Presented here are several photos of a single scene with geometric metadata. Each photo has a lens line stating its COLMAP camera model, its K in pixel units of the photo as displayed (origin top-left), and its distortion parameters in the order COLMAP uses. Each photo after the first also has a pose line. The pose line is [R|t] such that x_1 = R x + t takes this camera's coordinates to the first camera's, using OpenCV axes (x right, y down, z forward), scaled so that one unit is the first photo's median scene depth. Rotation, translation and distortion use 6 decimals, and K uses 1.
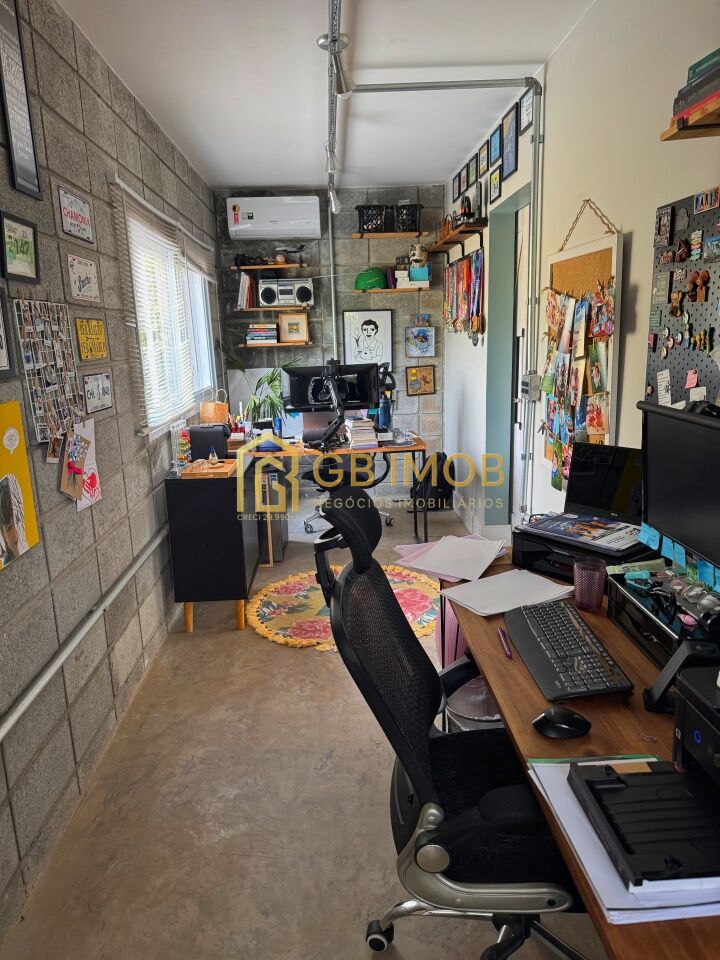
lens RADIAL K [[669.6, 0, 358.9], [0, 669.6, 483.7], [0, 0, 1]] dist [0.045924, -0.049642]
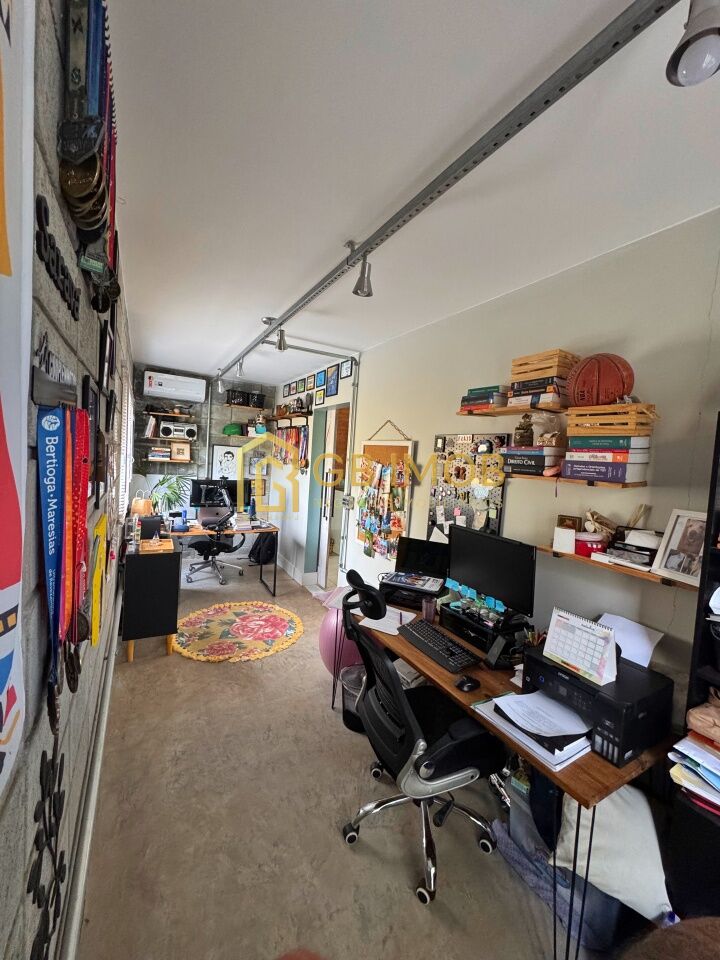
lens RADIAL K [[381.9, 0, 359.4], [0, 381.9, 476.3], [0, 0, 1]] dist [-0.001230, 0.000772]
pose [[0.889169, 0.071549, 0.451951, -0.199602], [0.004412, 0.986313, -0.164826, -0.030989], [-0.457558, 0.148552, 0.876683, 0.000579]]
